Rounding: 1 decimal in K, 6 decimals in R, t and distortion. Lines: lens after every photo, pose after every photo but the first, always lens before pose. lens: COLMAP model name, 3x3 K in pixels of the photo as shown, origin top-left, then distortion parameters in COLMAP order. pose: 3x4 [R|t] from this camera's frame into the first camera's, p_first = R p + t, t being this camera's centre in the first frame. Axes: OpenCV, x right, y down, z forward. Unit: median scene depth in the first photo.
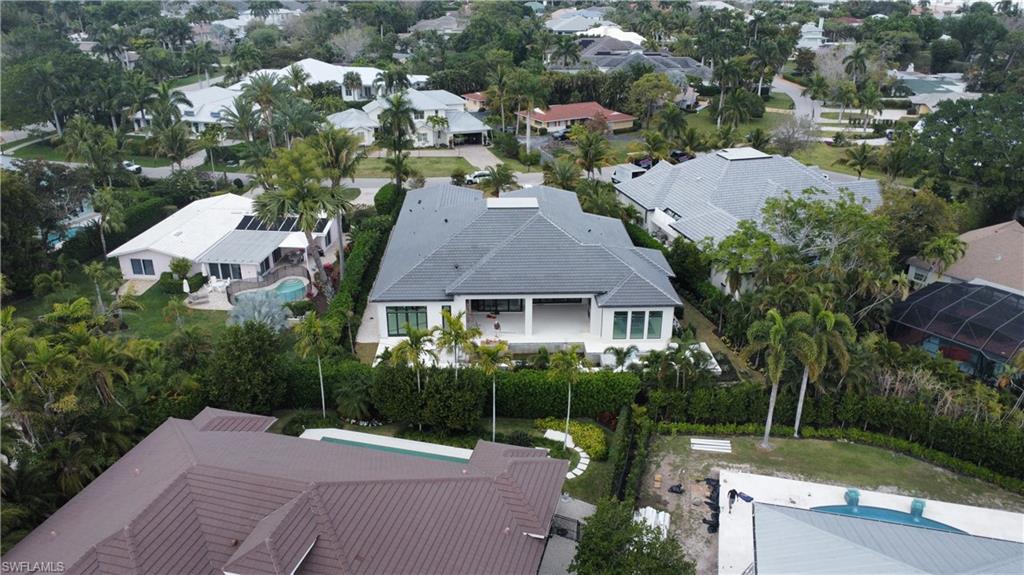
lens RADIAL K [[741.6, 0, 512.0], [0, 741.6, 287.5], [0, 0, 1]] dist [0.004515, 0.002097]
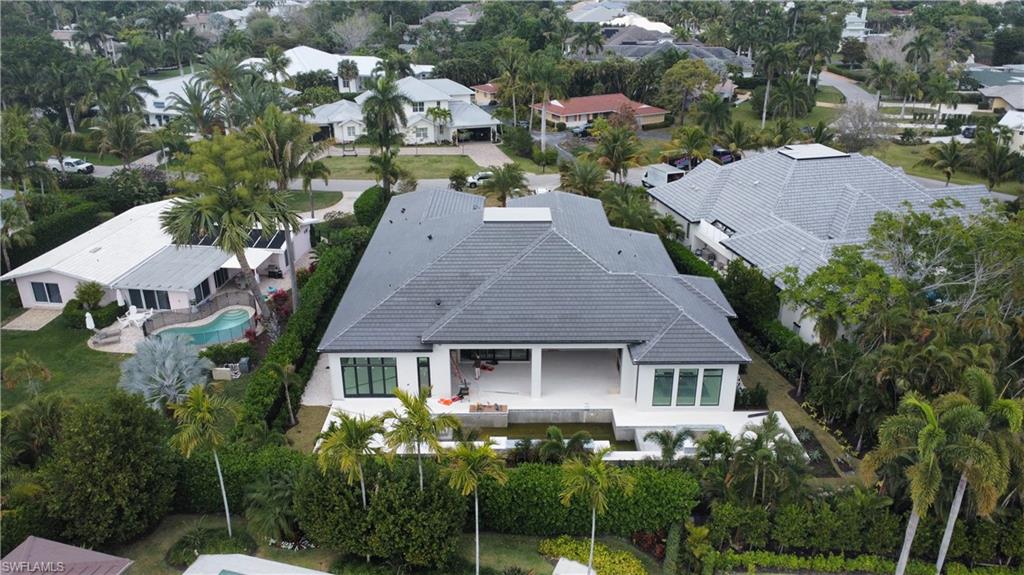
lens RADIAL K [[741.6, 0, 512.0], [0, 741.6, 287.5], [0, 0, 1]] dist [0.004515, 0.002097]
pose [[0.999652, 0.008405, -0.025008, 0.010577], [-0.008418, 0.999964, -0.000445, -0.028672], [0.025003, 0.000656, 0.999687, 0.177801]]
